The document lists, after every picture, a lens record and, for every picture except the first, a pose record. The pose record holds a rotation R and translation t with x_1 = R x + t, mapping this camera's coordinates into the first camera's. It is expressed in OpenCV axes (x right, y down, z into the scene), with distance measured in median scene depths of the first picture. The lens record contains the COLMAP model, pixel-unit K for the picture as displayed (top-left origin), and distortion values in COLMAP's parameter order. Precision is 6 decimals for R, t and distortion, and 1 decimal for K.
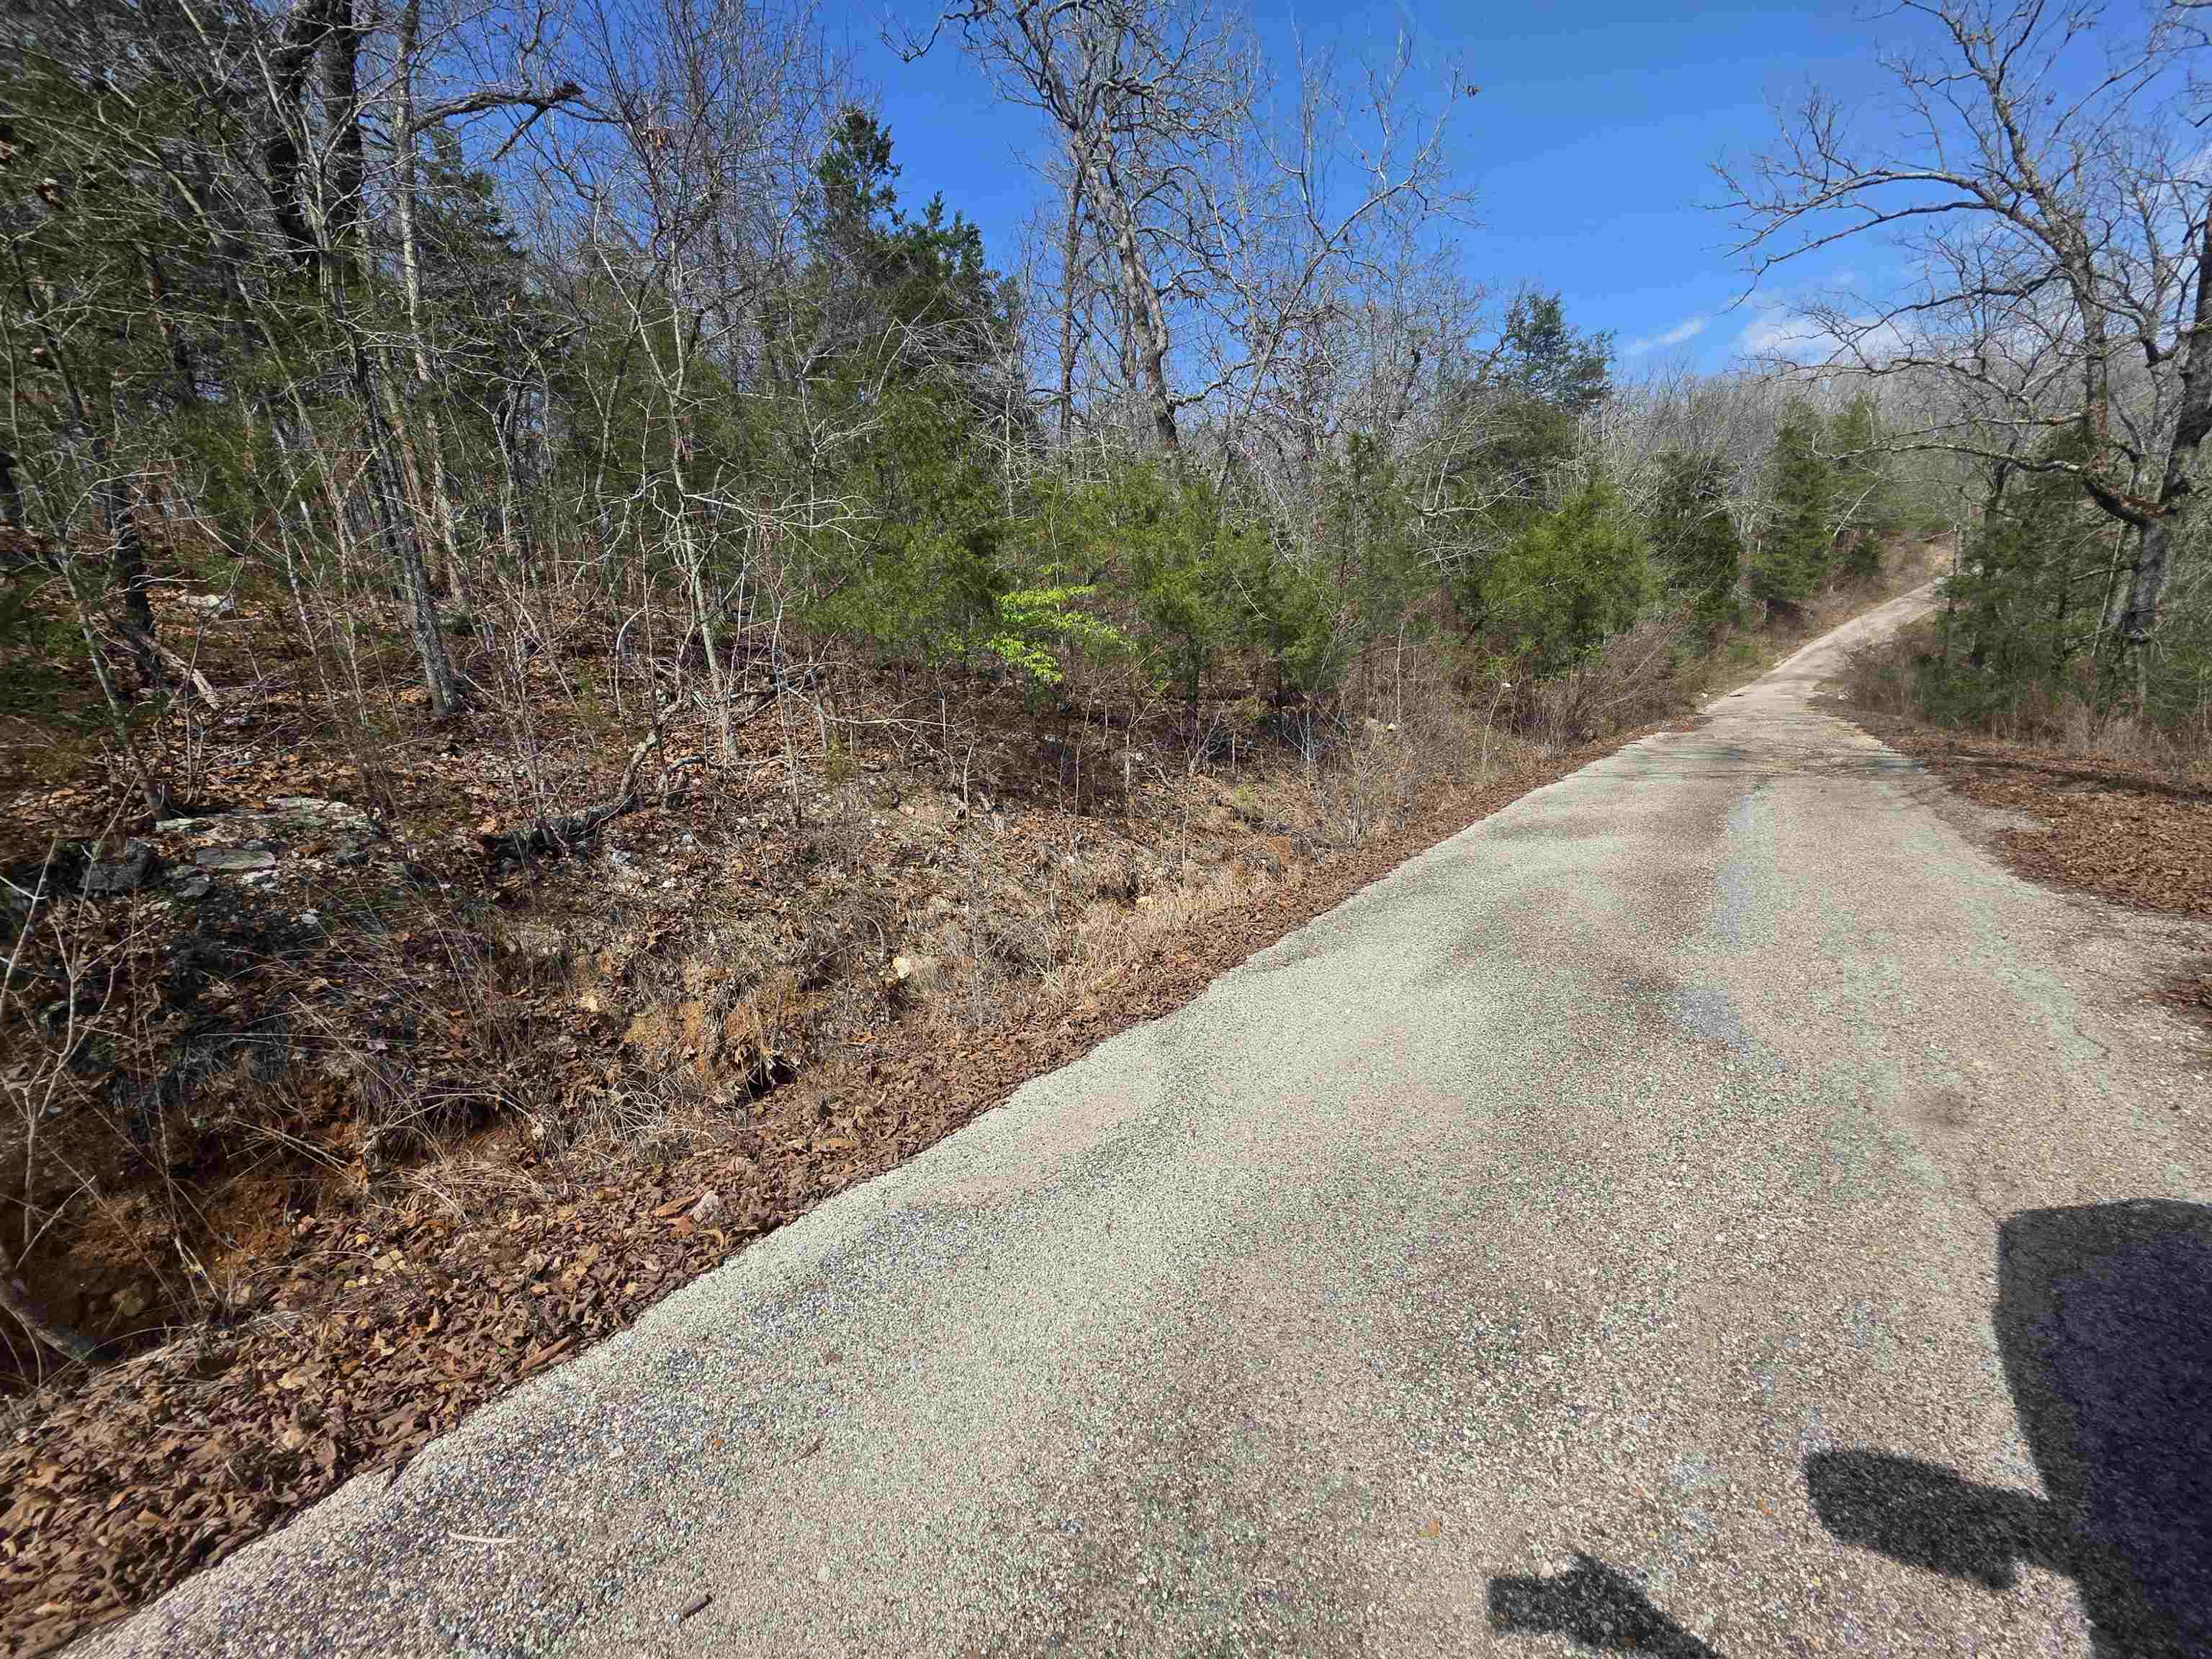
lens RADIAL K [[881.4, 0, 1107.6], [0, 881.4, 837.2], [0, 0, 1]] dist [0.001460, -0.000549]
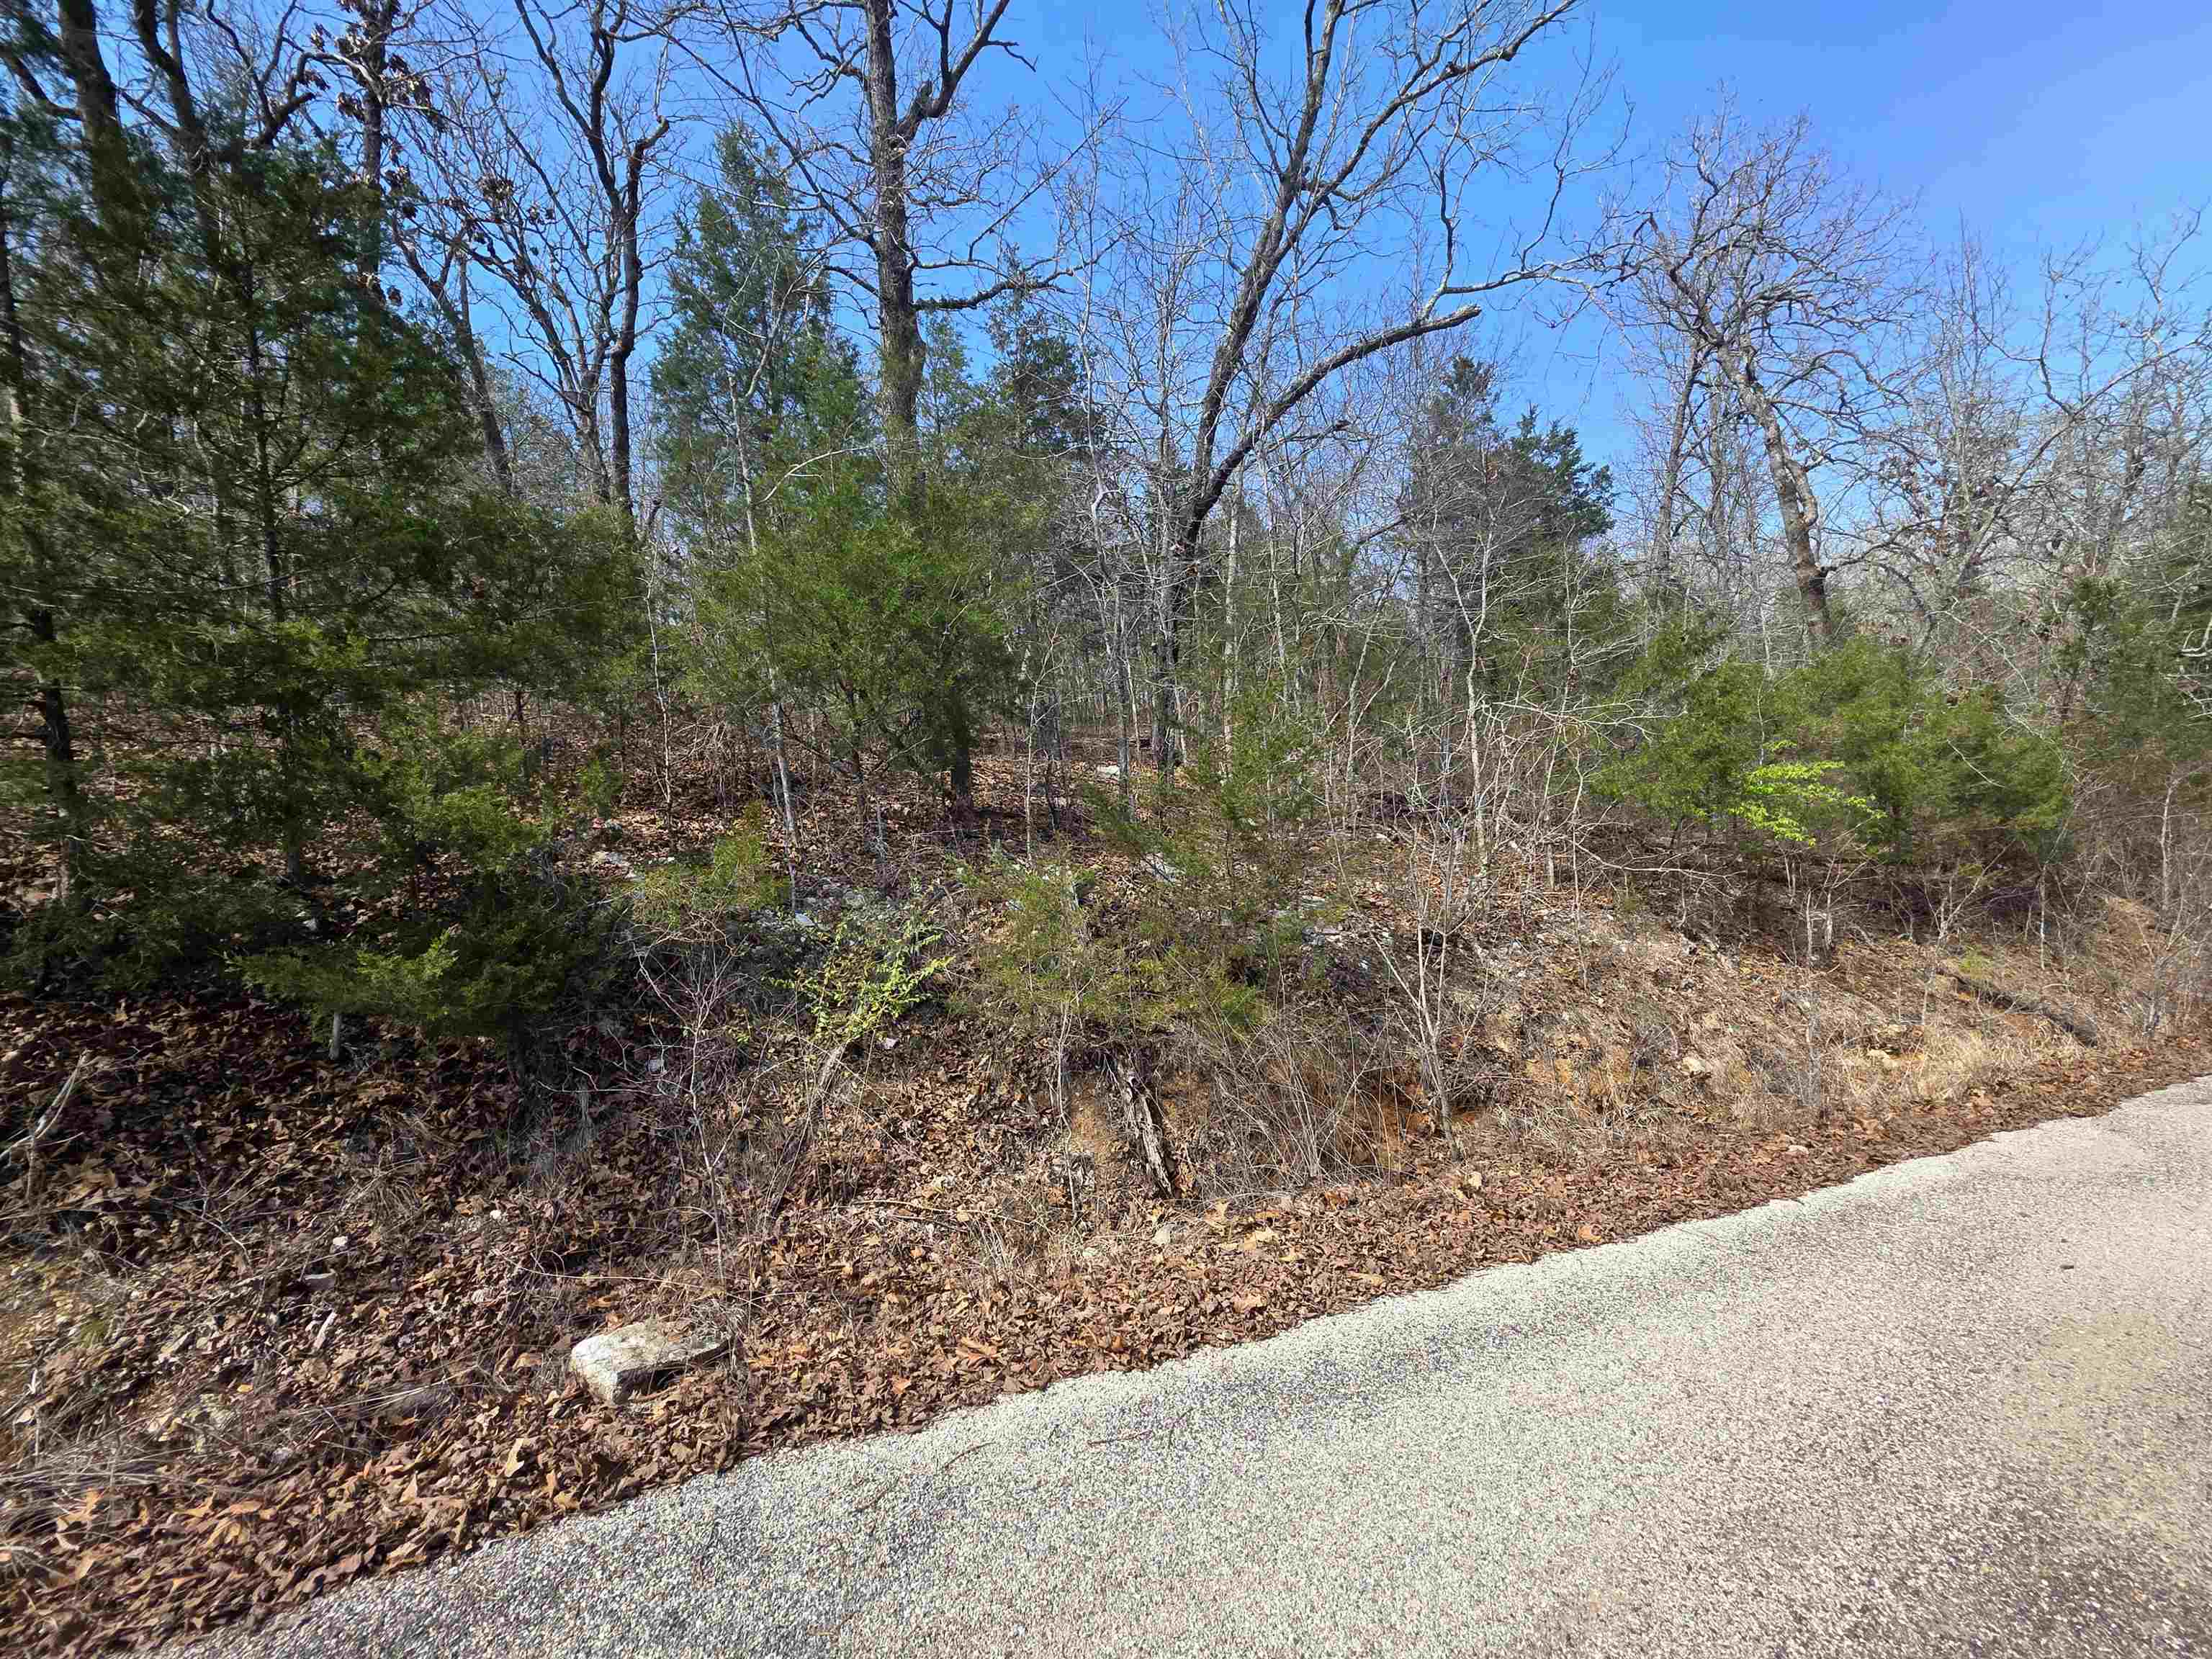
lens RADIAL K [[881.4, 0, 1107.6], [0, 881.4, 837.2], [0, 0, 1]] dist [0.001460, -0.000549]
pose [[0.872093, 0.039670, -0.487729, -0.348233], [-0.117776, 0.984425, -0.130520, 0.086999], [0.474955, 0.171269, 0.863183, -0.514744]]
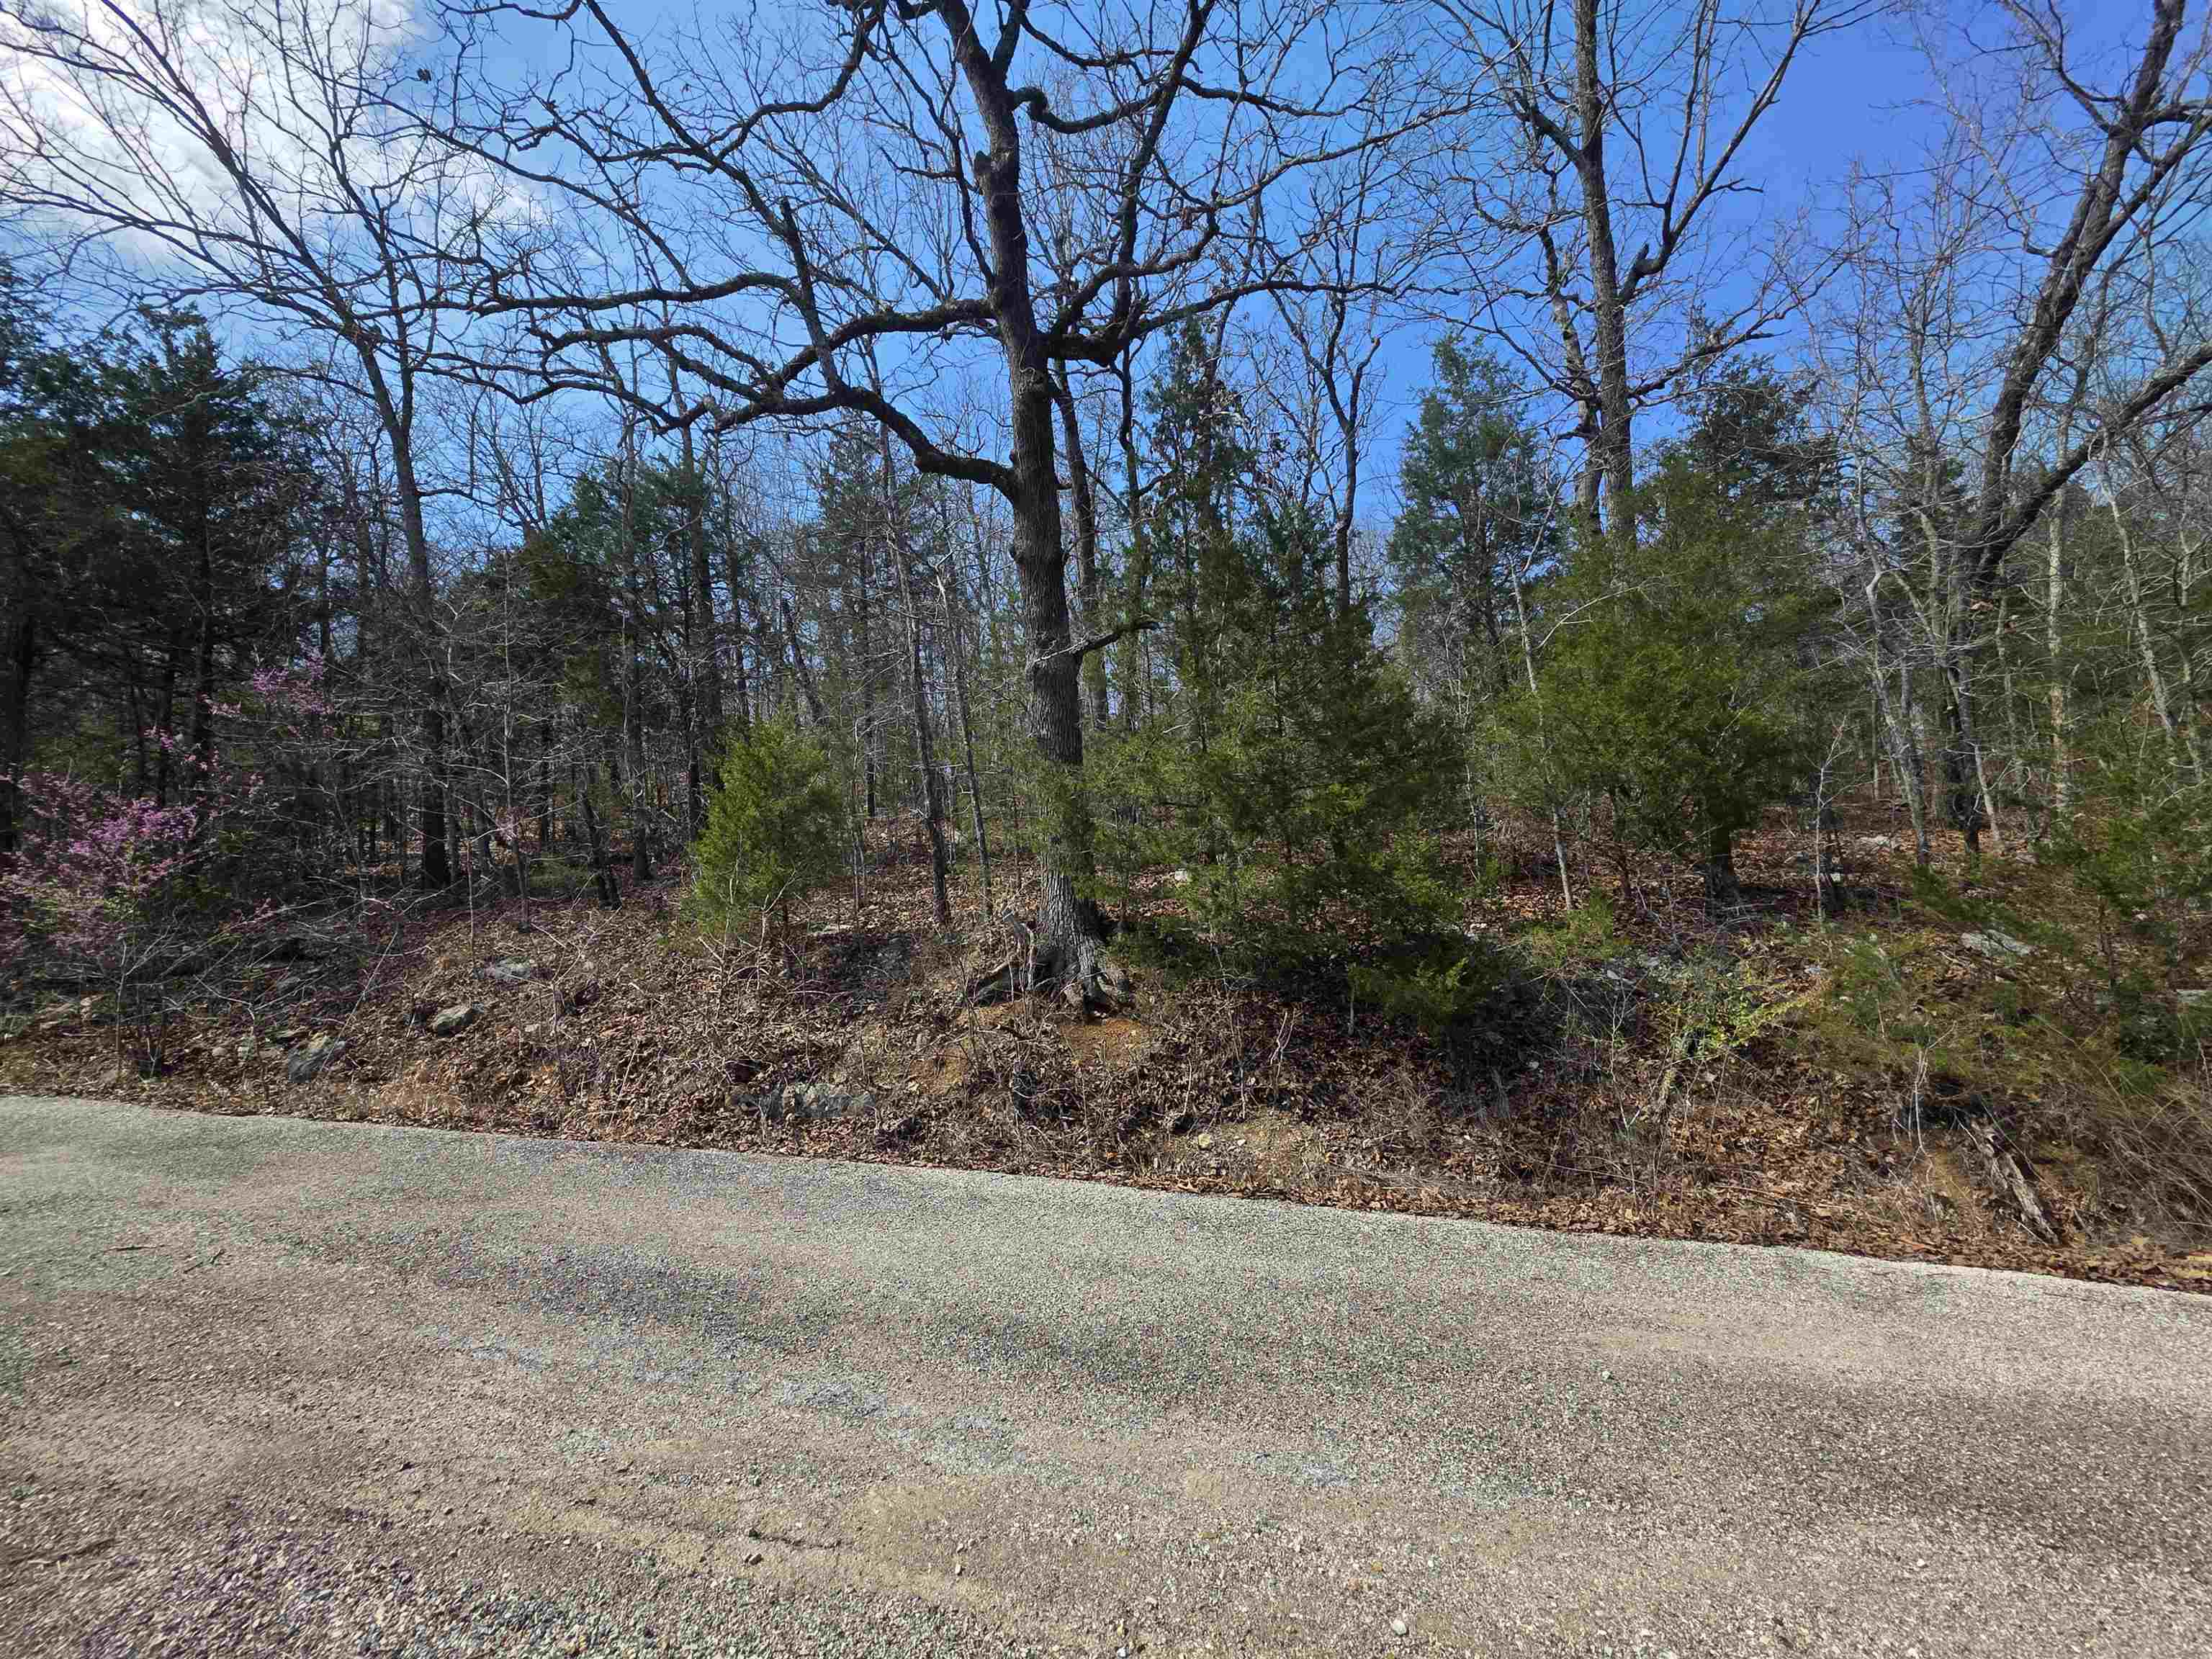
lens RADIAL K [[891.3, 0, 1108.7], [0, 891.3, 839.7], [0, 0, 1]] dist [0.003533, -0.000223]
pose [[0.380286, -0.030130, -0.924378, -0.210959], [-0.185531, 0.976668, -0.108161, 0.174969], [0.906069, 0.212633, 0.365823, -0.976777]]
